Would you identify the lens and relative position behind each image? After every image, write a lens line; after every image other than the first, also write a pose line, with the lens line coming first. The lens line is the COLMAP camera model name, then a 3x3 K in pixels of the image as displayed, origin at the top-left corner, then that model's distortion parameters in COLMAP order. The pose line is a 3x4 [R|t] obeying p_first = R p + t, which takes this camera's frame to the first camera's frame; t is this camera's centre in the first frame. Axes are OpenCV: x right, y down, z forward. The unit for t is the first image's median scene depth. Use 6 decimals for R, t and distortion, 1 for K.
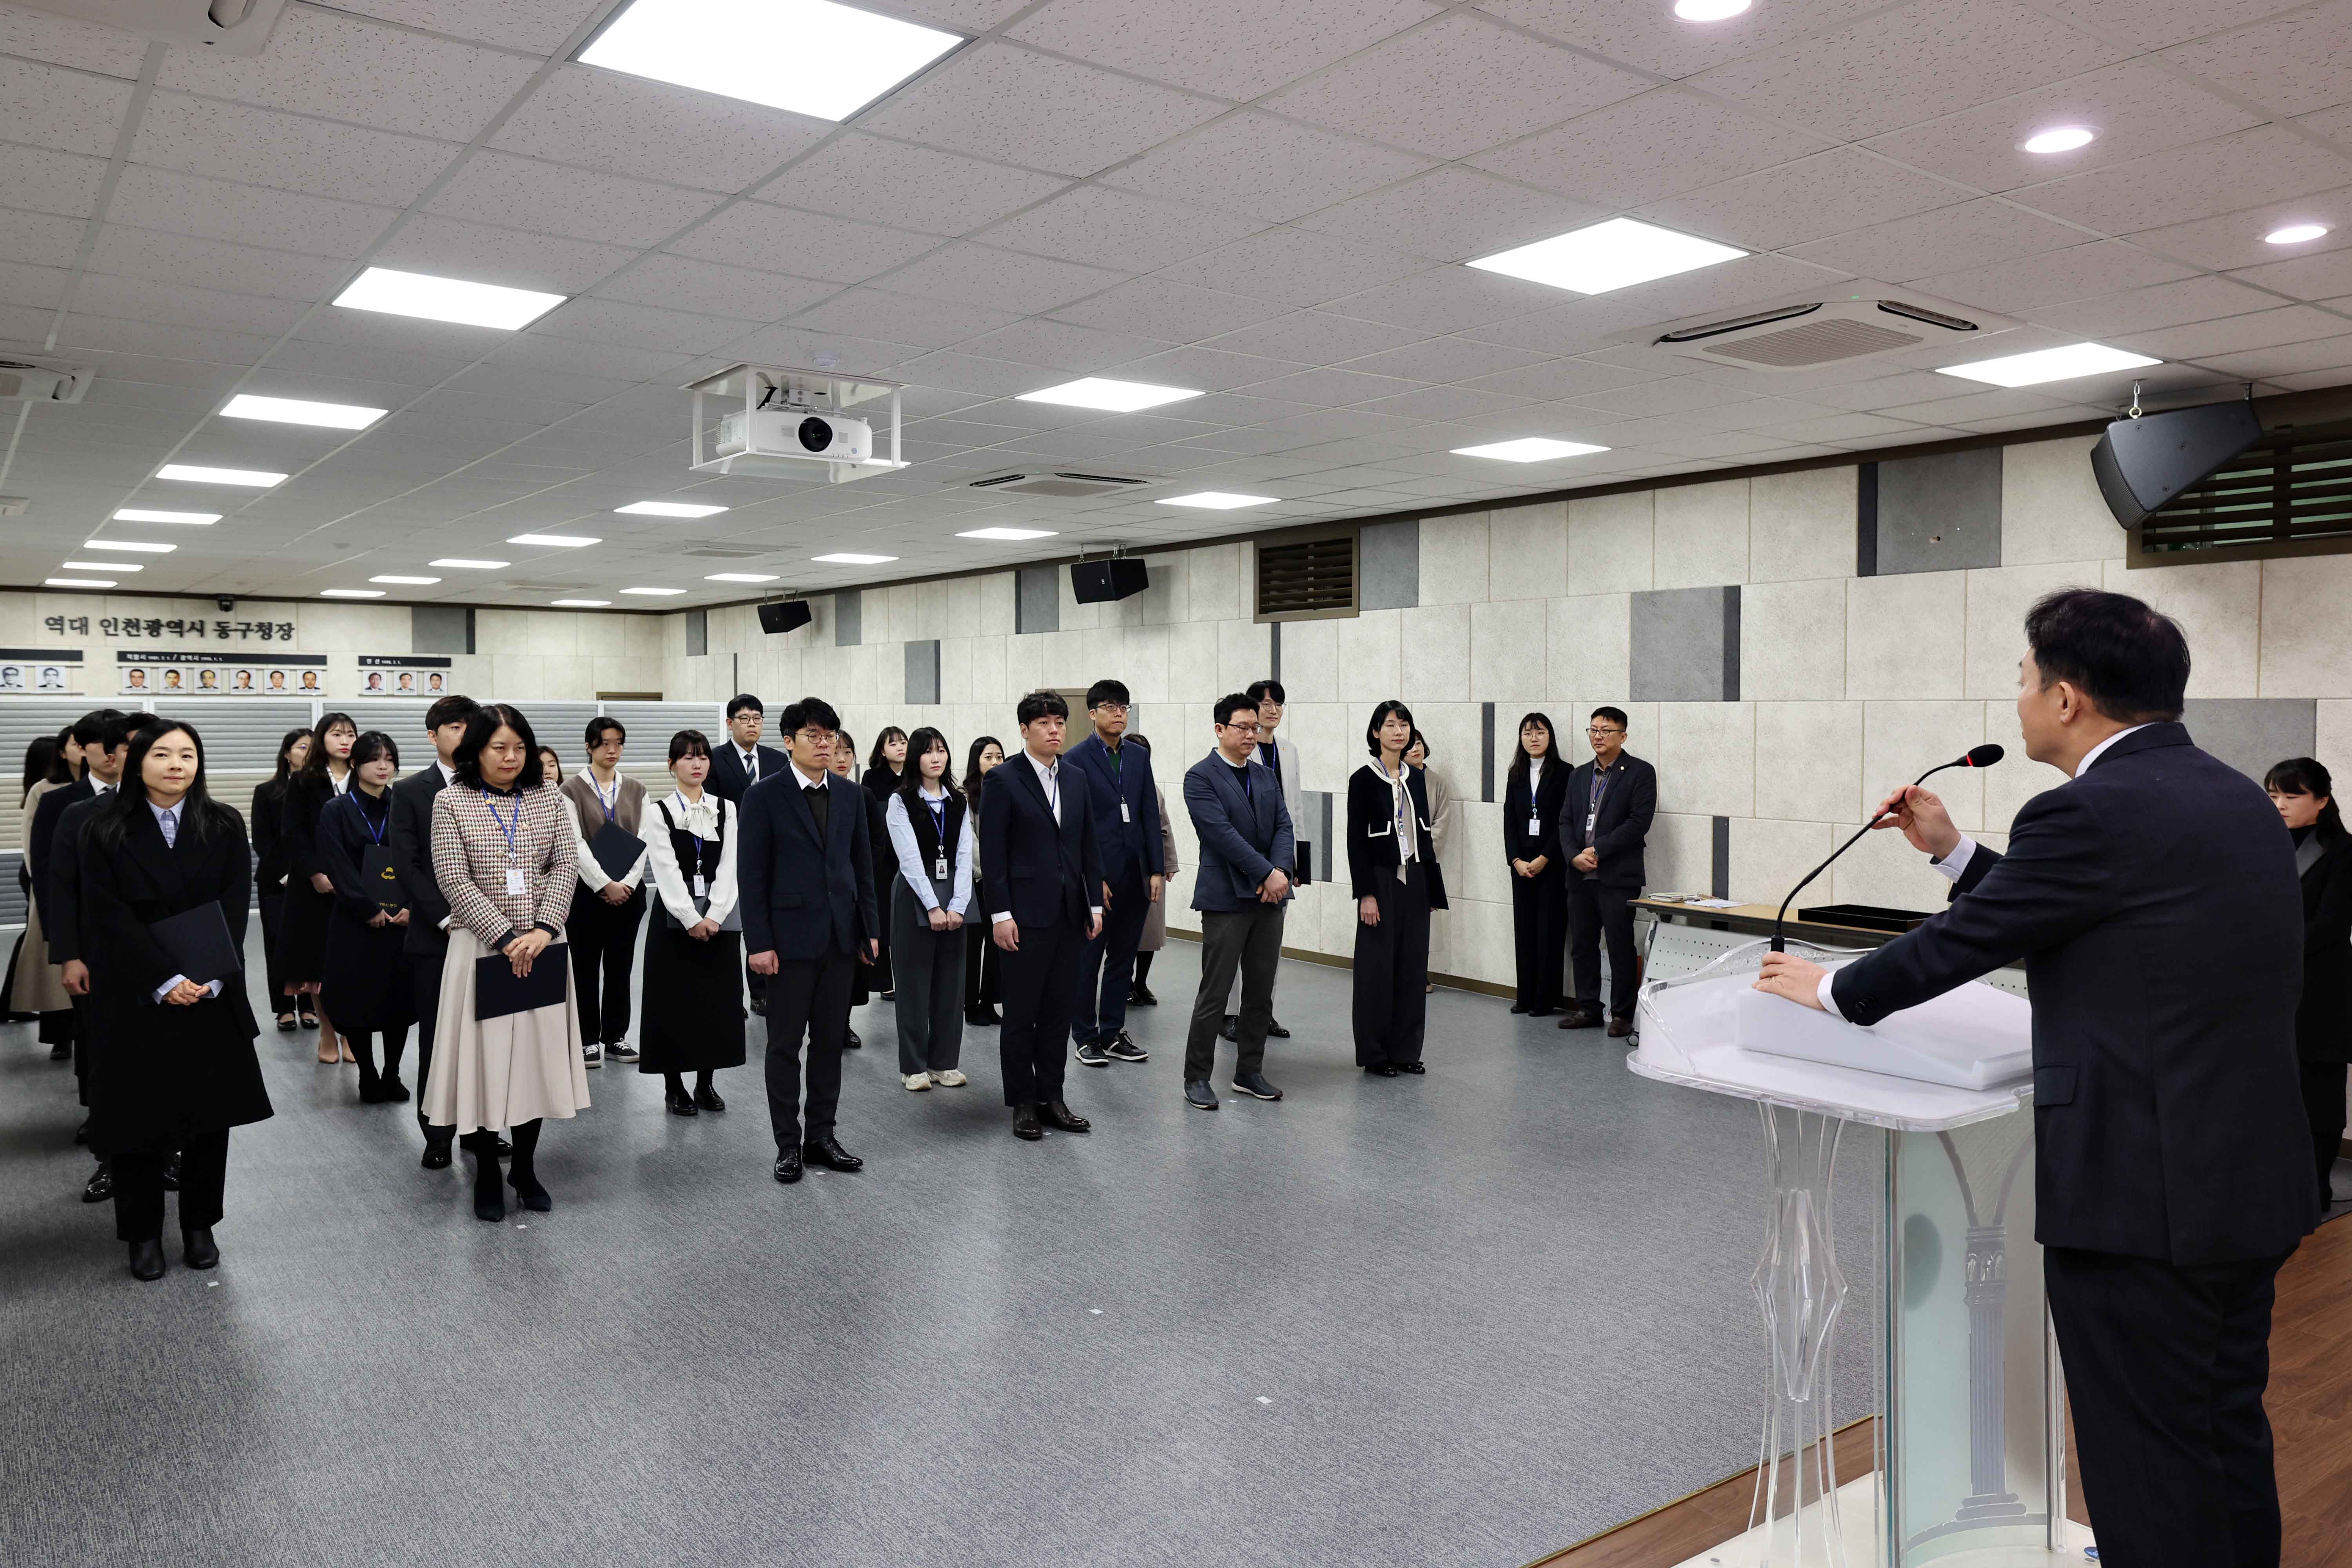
lens RADIAL K [[1690.9, 0, 1170.6], [0, 1690.9, 773.3], [0, 0, 1]] dist [-0.000805, 0.003656]
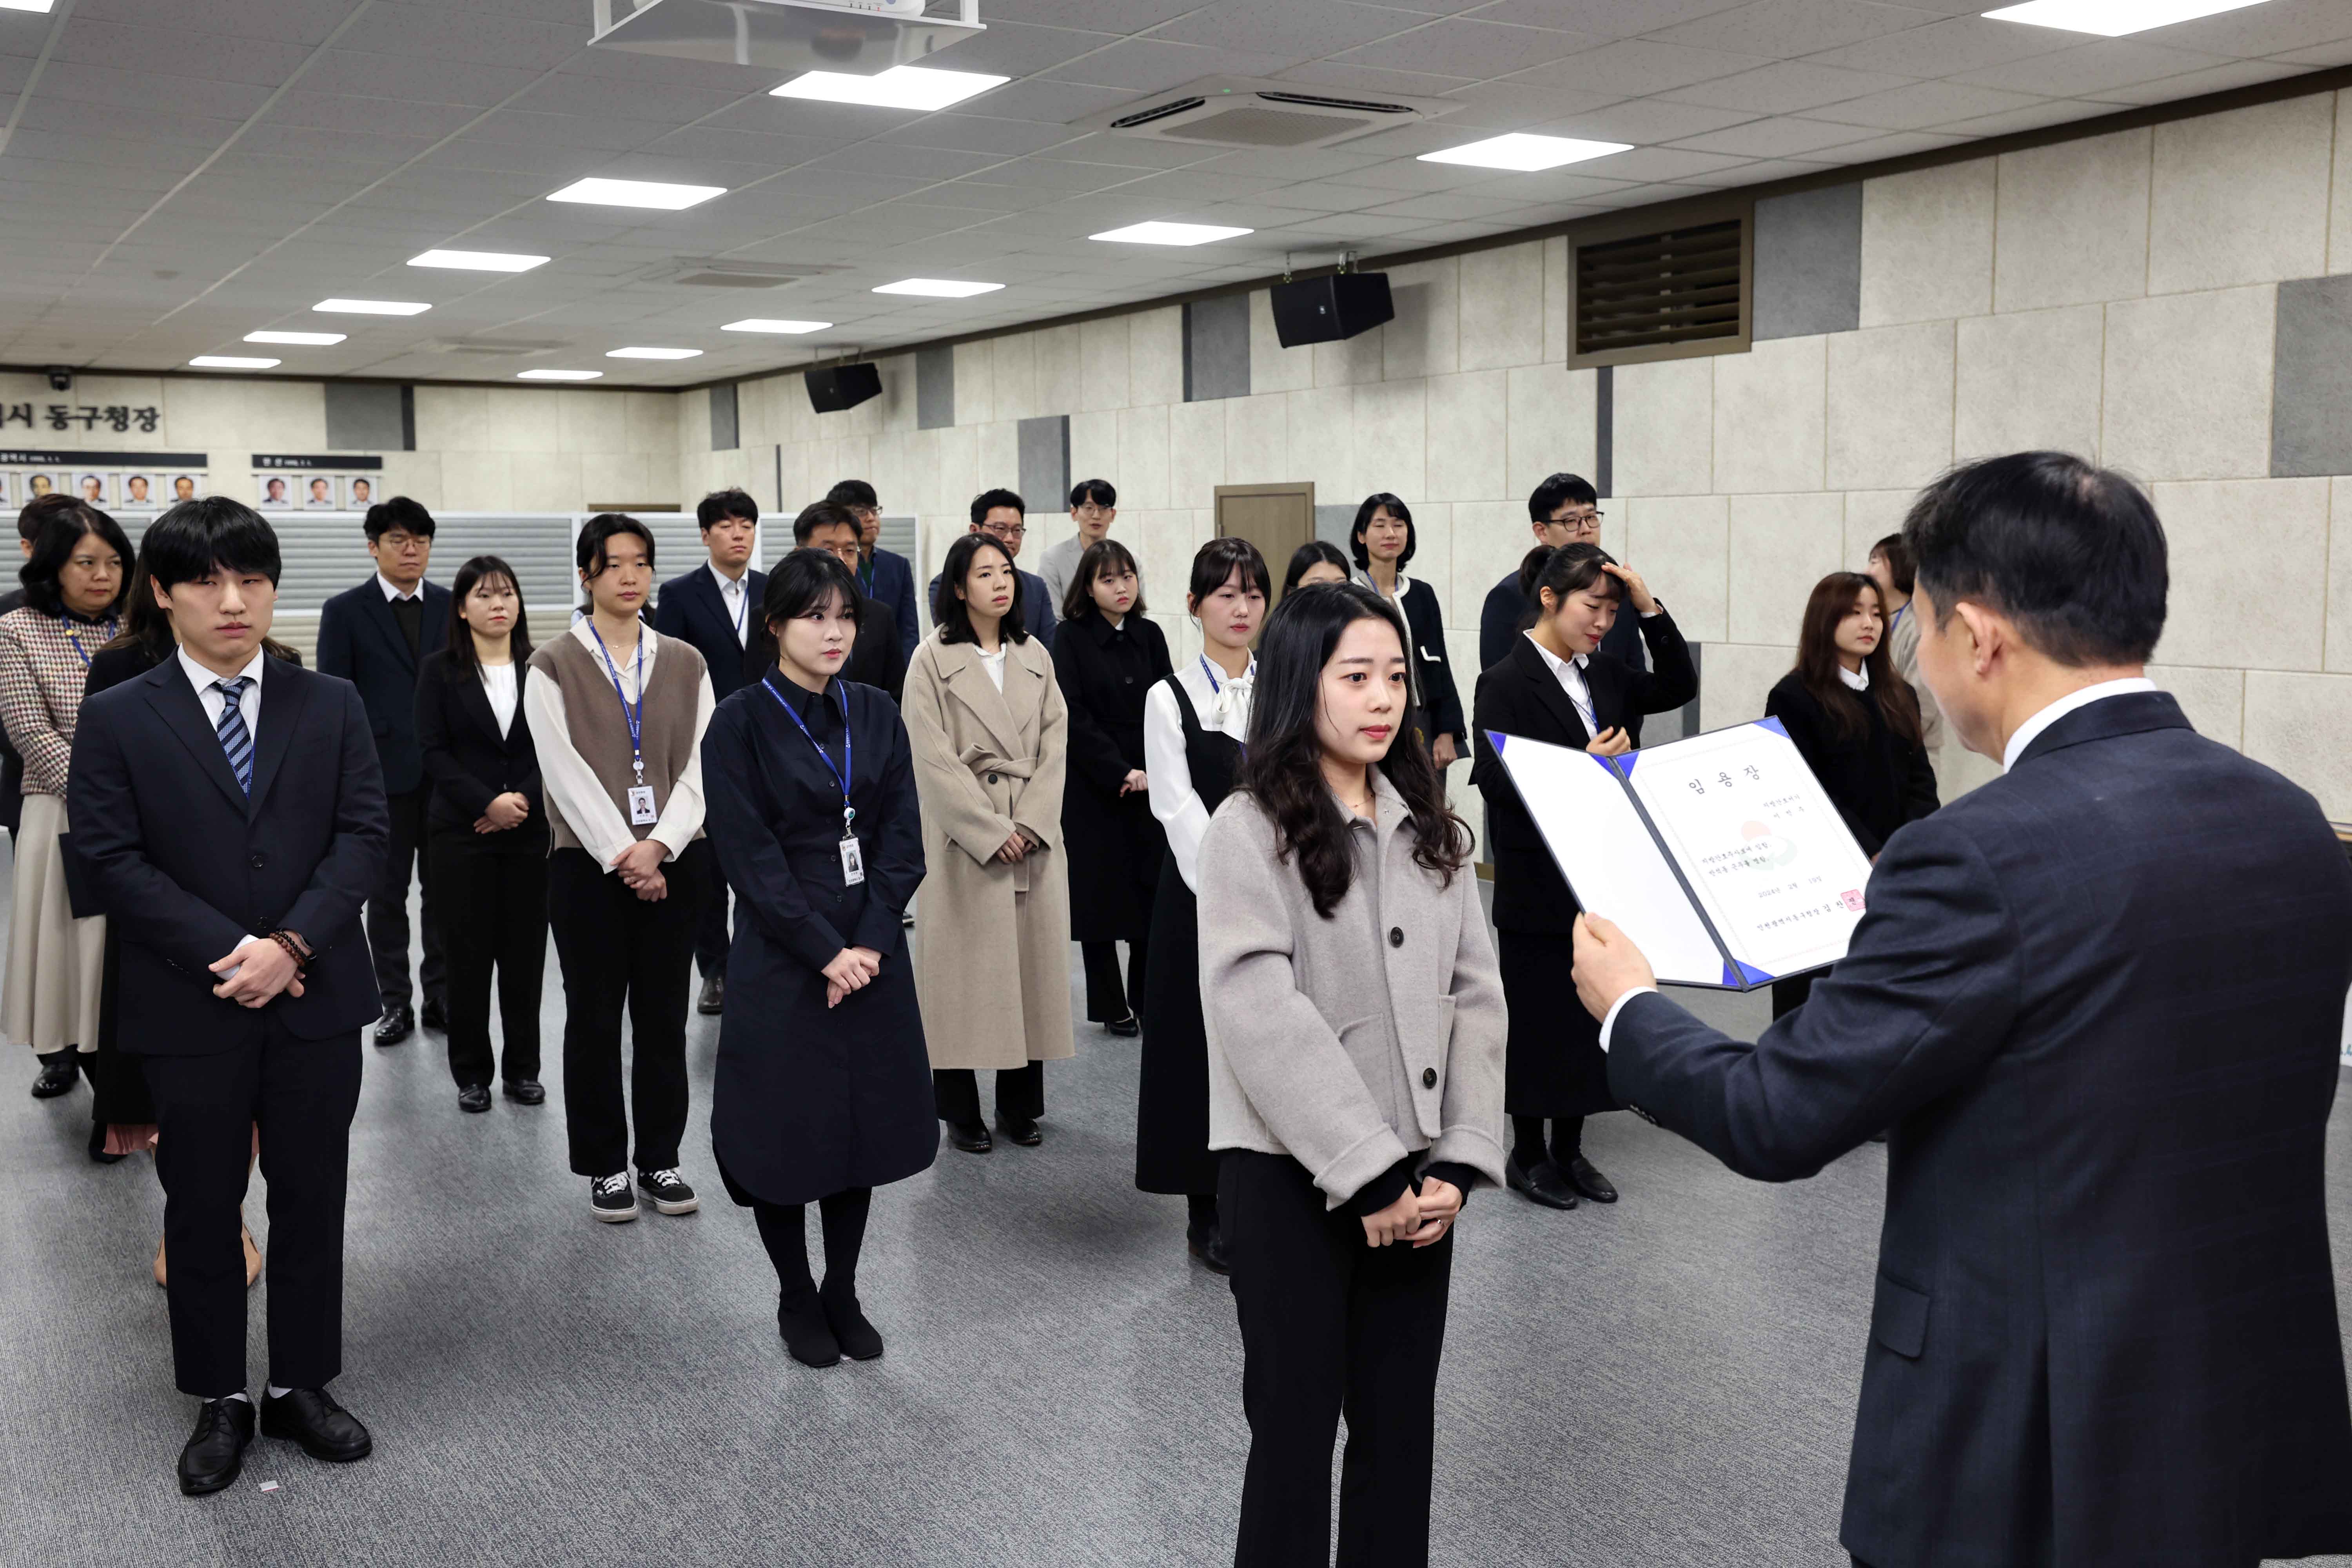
lens RADIAL K [[2236.4, 0, 1175.5], [0, 2236.4, 758.4], [0, 0, 1]] dist [0.045582, 0.000000]
pose [[0.995806, -0.000921, -0.091488, -0.036538], [0.006701, 0.997998, 0.062895, 0.001935], [0.091247, -0.063245, 0.993818, 0.304969]]
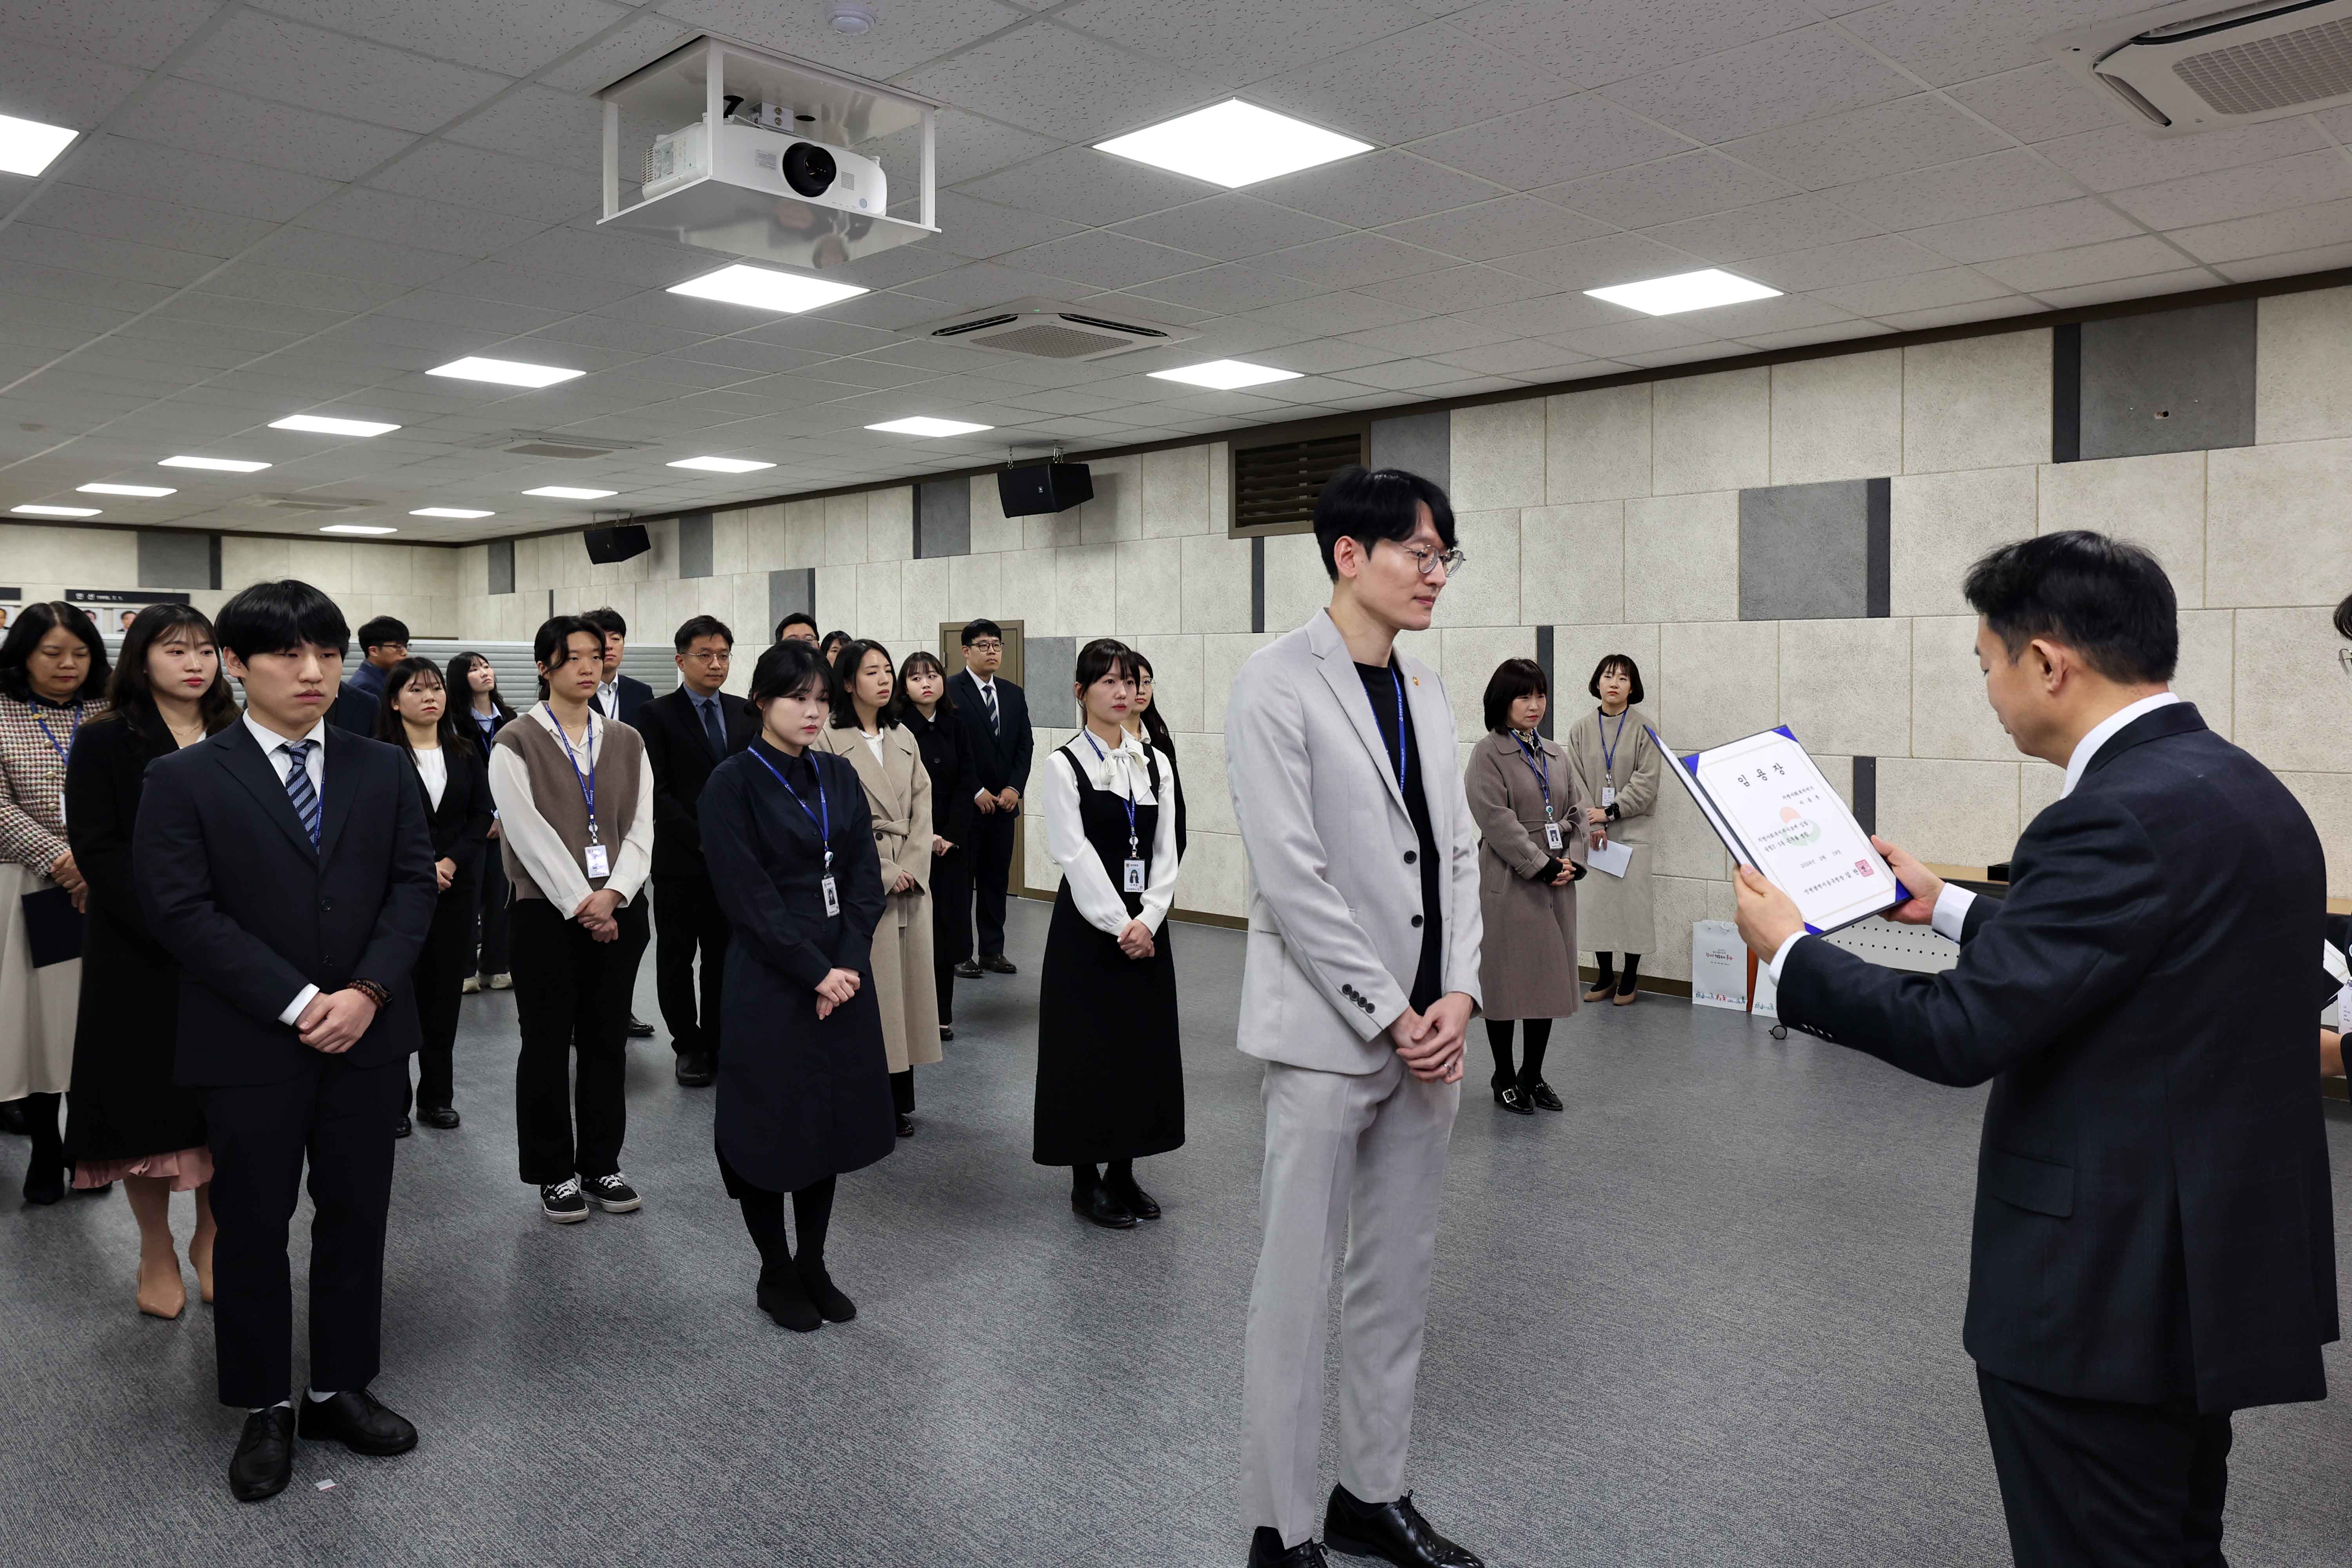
lens RADIAL K [[1661.6, 0, 1255.3], [0, 1661.6, 707.4], [0, 0, 1]] dist [-0.010122, 0.022764]
pose [[0.985848, -0.004738, 0.167573, -0.148792], [0.007555, 0.999841, -0.016176, 0.017401], [-0.167470, 0.017213, 0.985727, 0.348579]]
